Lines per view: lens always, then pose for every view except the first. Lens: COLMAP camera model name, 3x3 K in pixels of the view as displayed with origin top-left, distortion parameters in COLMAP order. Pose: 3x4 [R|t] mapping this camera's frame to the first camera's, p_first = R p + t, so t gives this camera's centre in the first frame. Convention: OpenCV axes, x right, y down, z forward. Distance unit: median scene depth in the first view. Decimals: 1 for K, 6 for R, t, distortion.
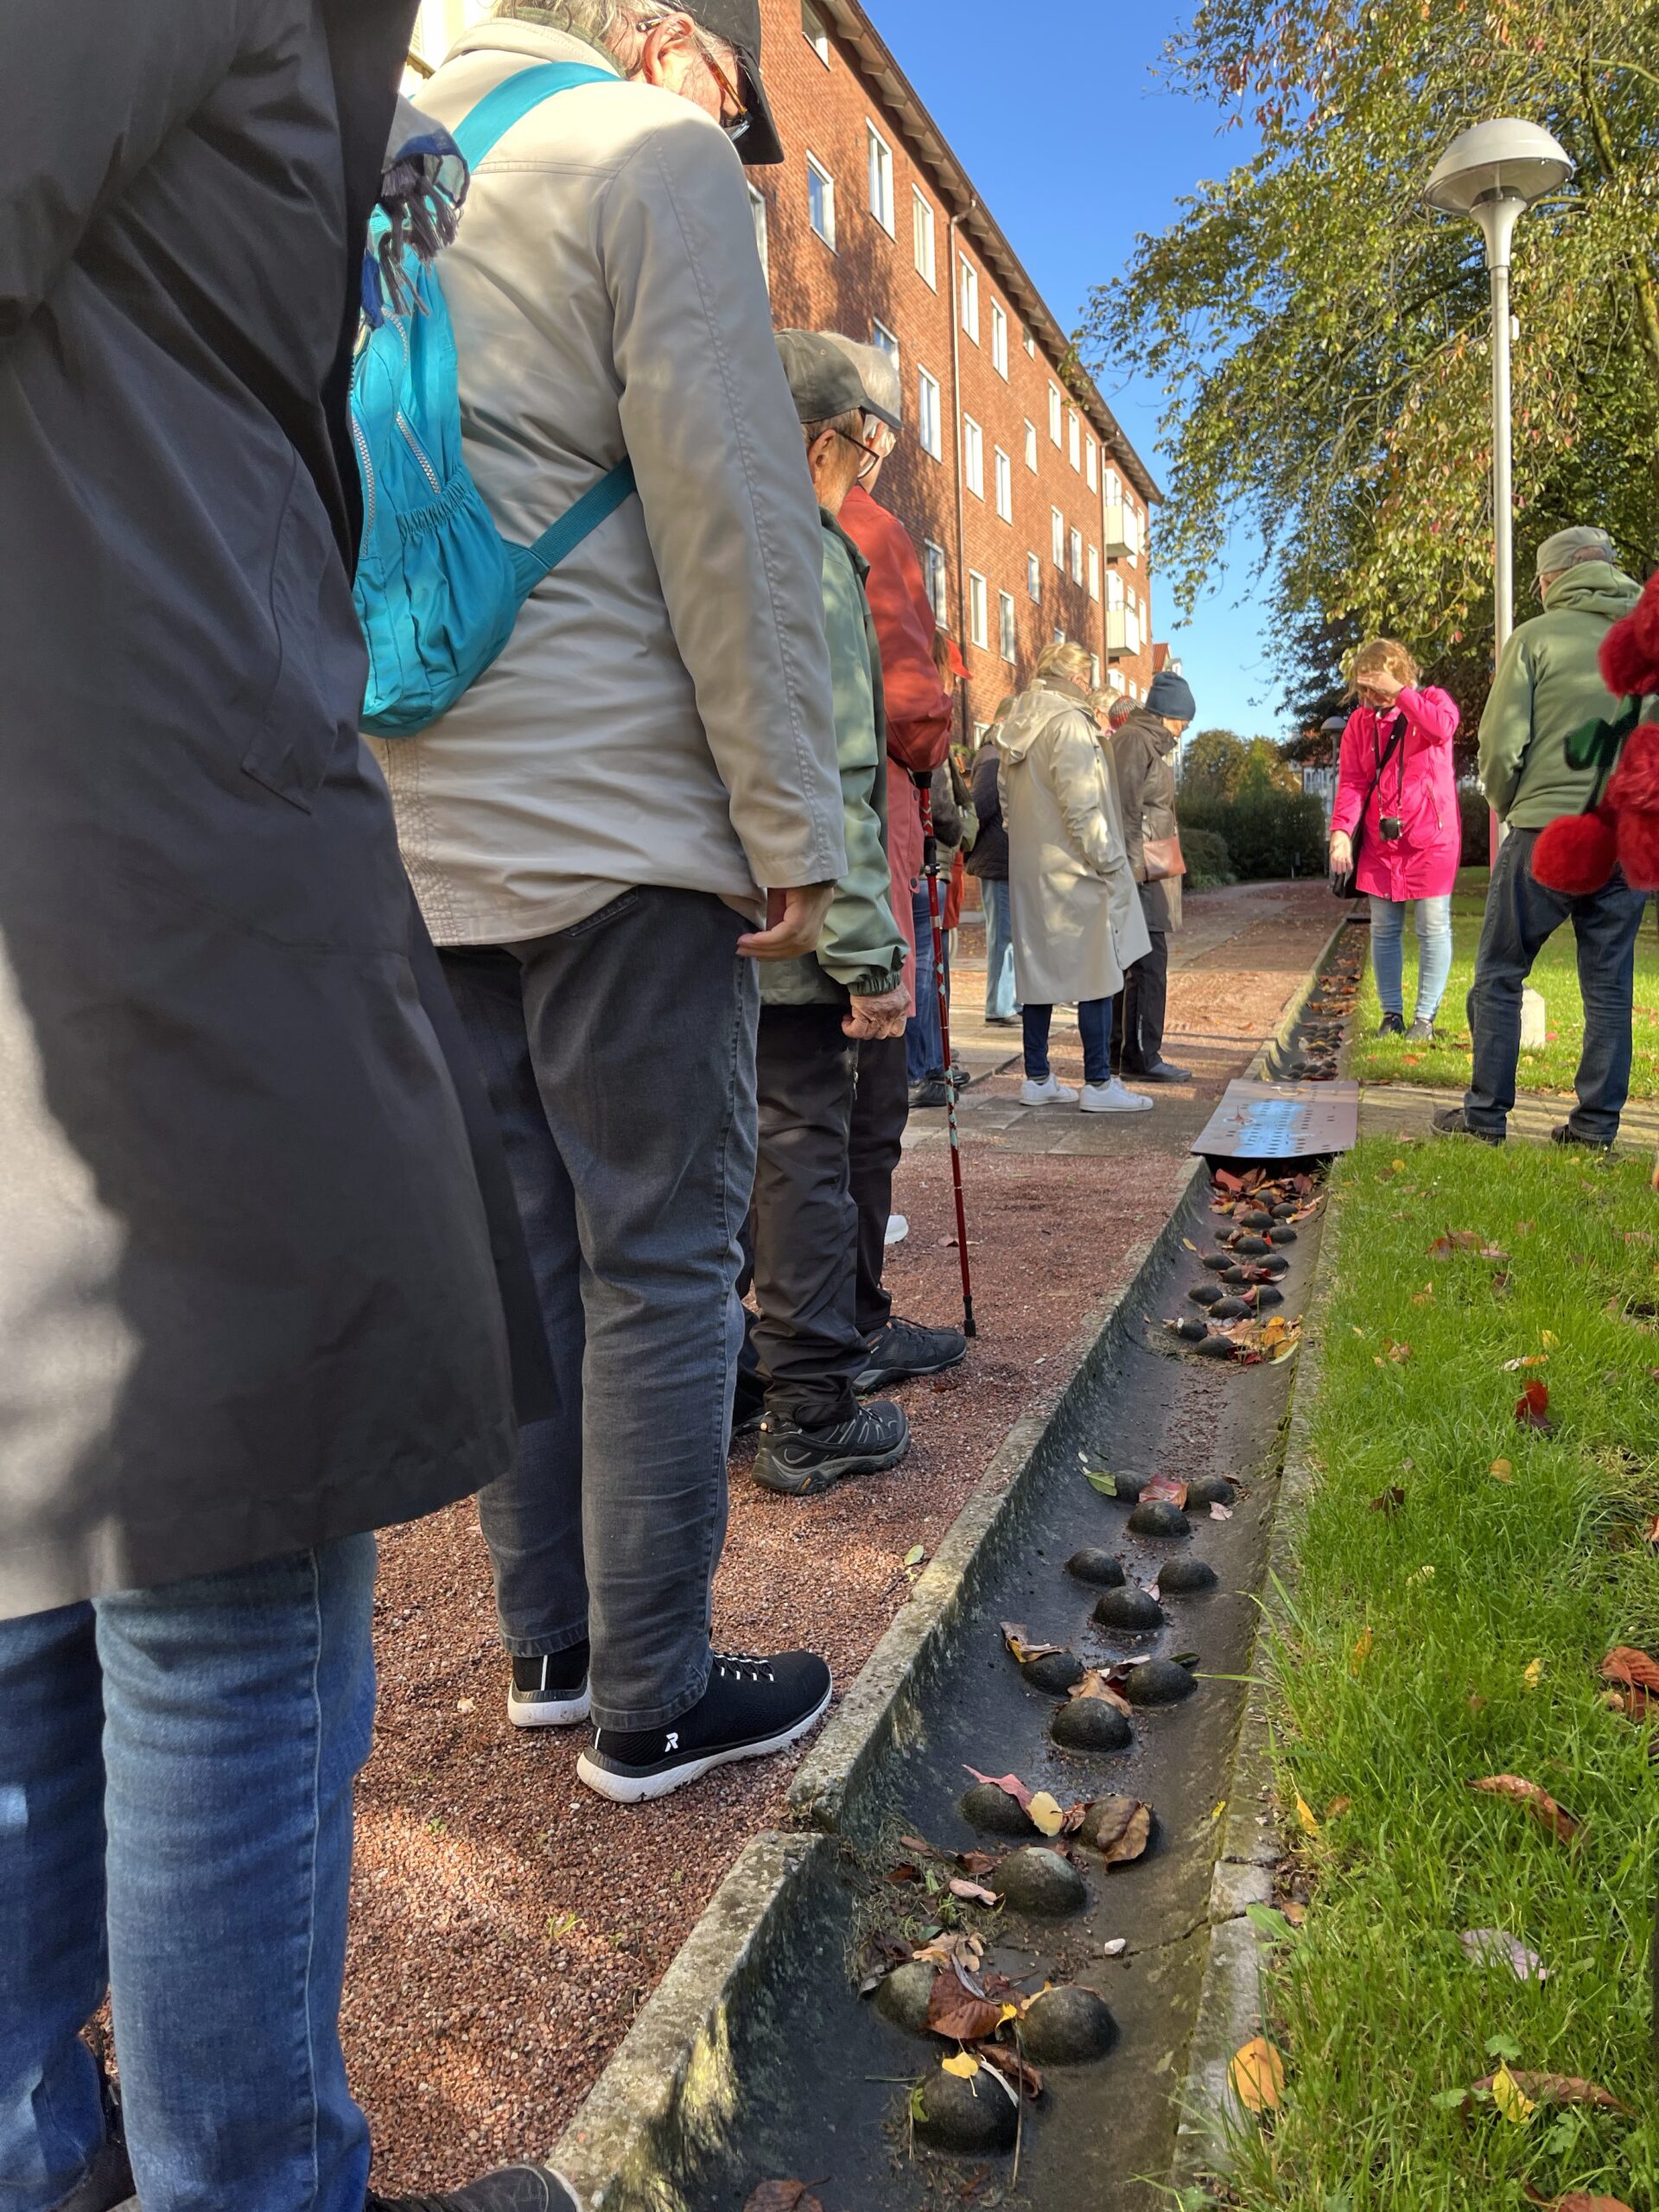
lens RADIAL K [[1681.4, 0, 830.8], [0, 1681.4, 1101.6], [0, 0, 1]] dist [0.007824, 0.013685]
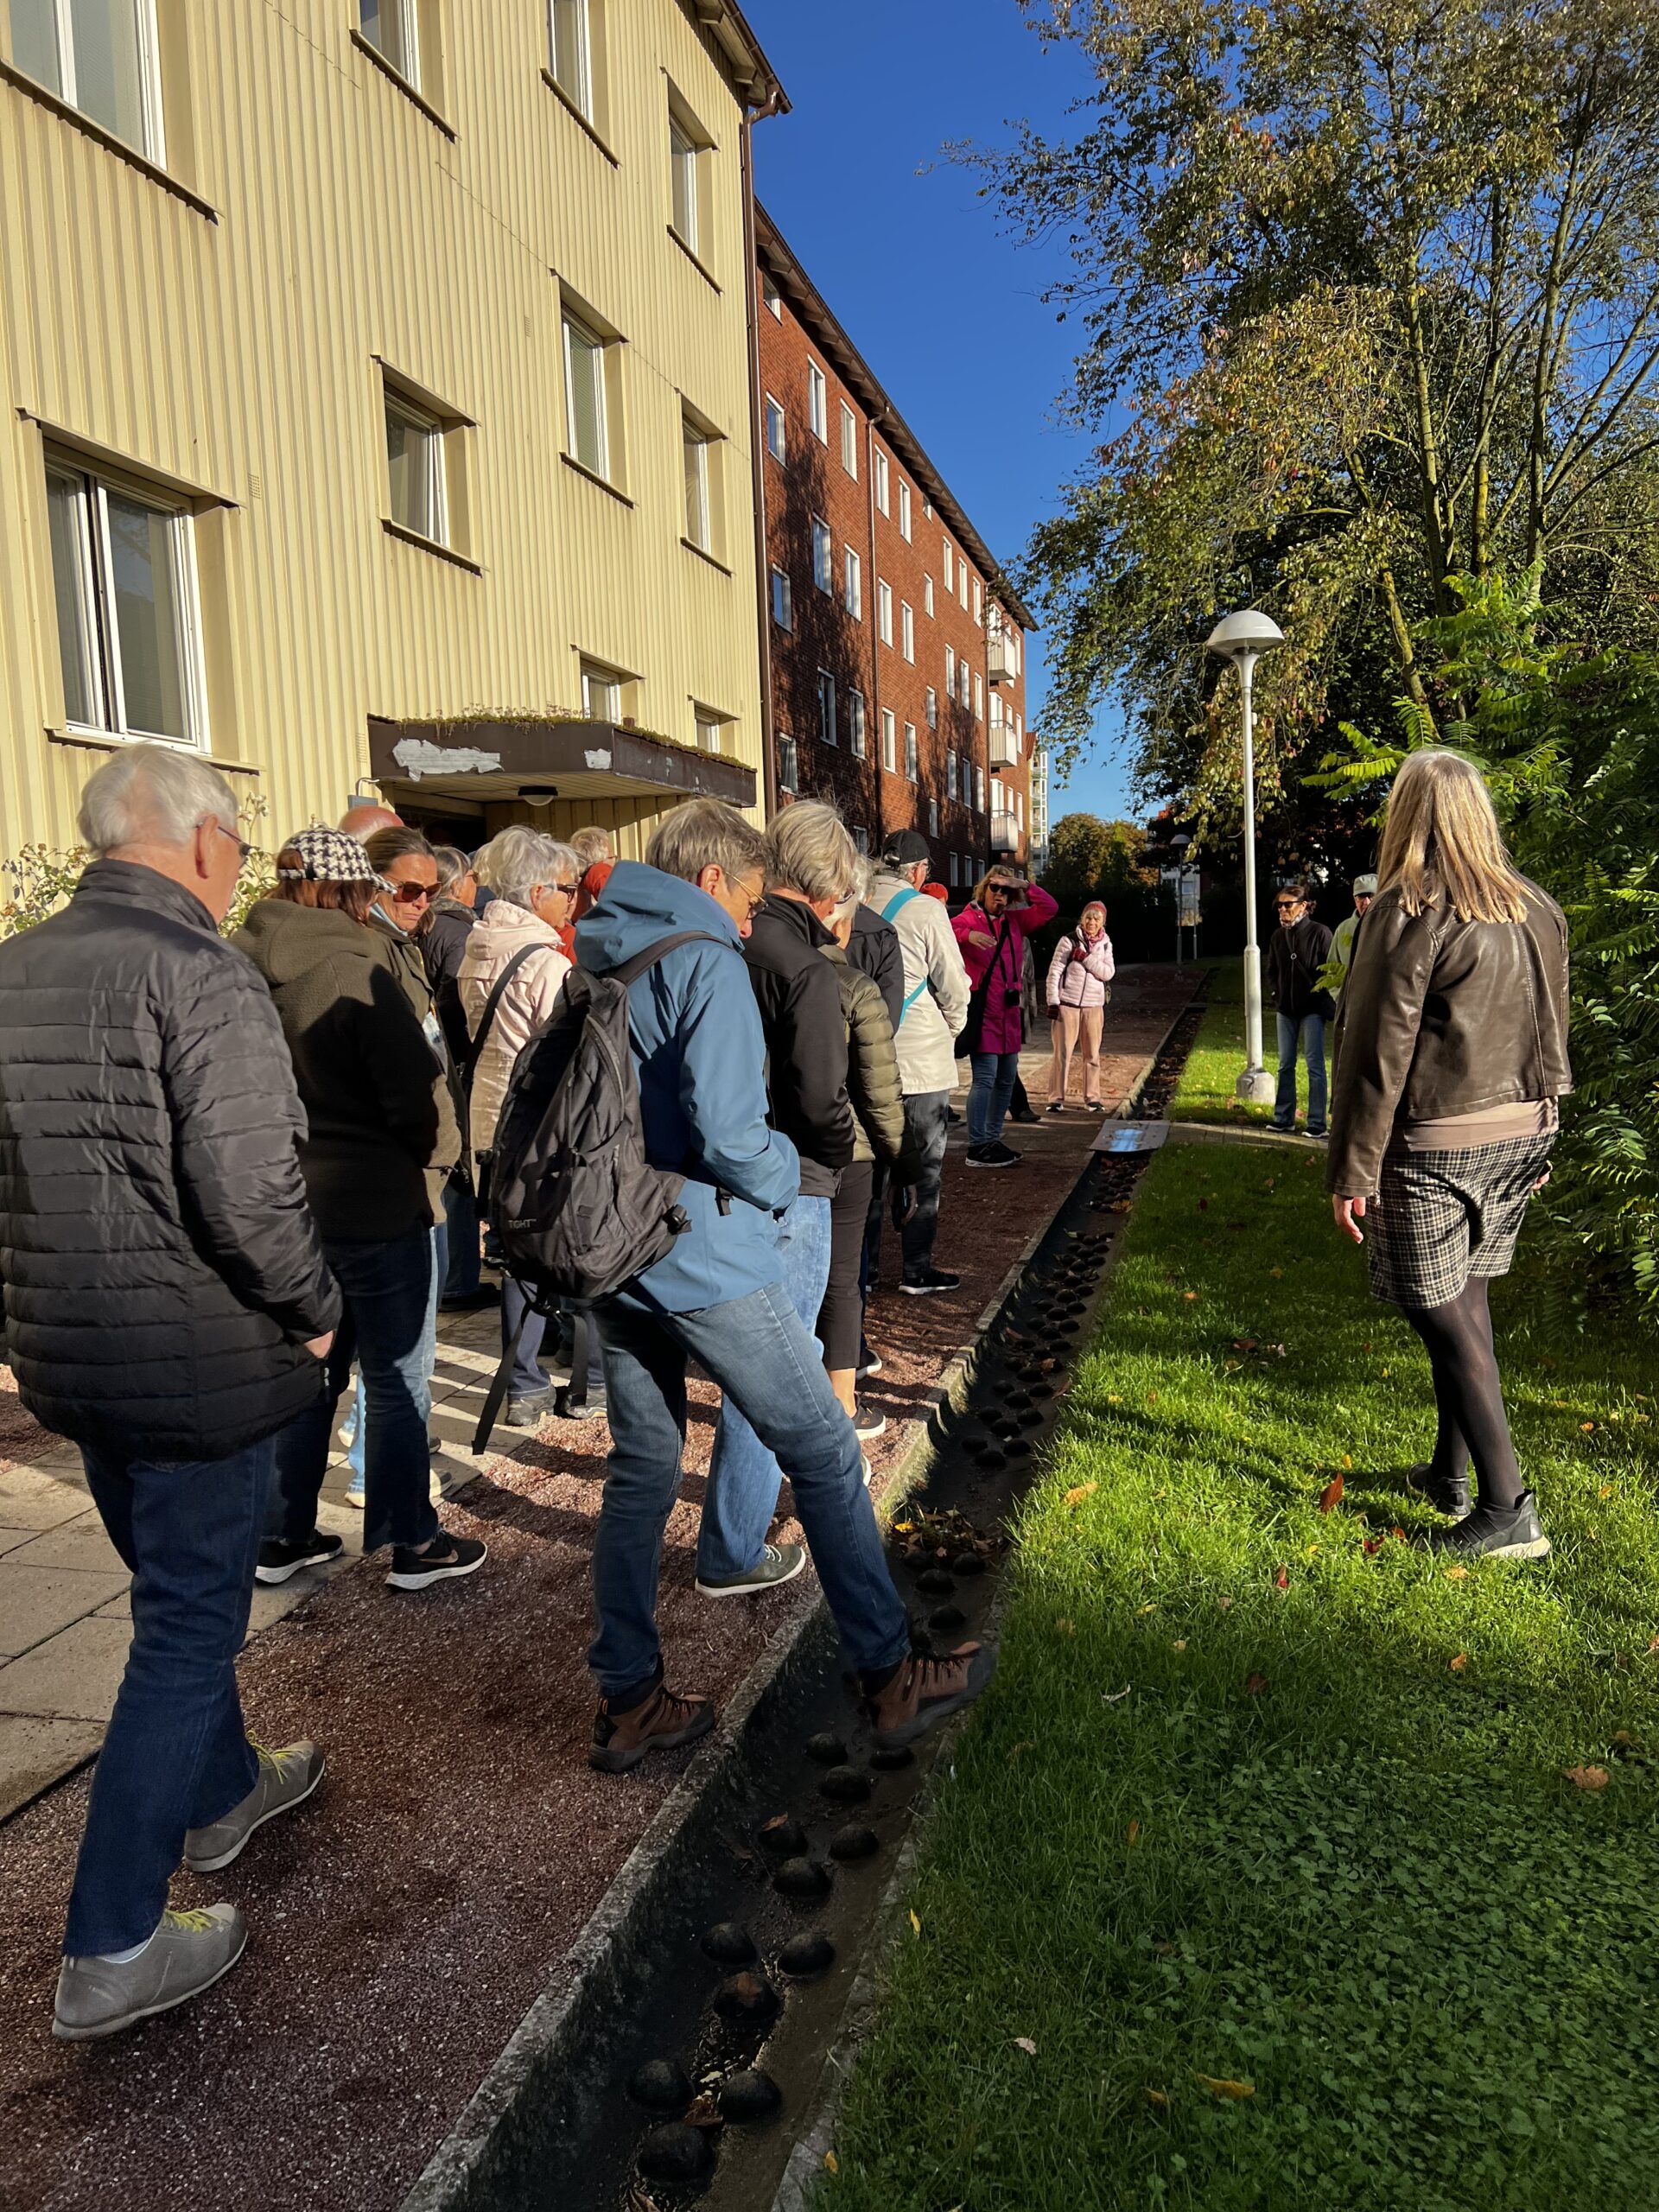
lens RADIAL K [[1683.1, 0, 828.8], [0, 1683.1, 1103.5], [0, 0, 1]] dist [0.006181, -0.002011]
pose [[0.996852, 0.010946, 0.078528, -0.045692], [-0.008186, 0.999340, -0.035386, 0.008100], [-0.078864, 0.034632, 0.996284, -0.178012]]
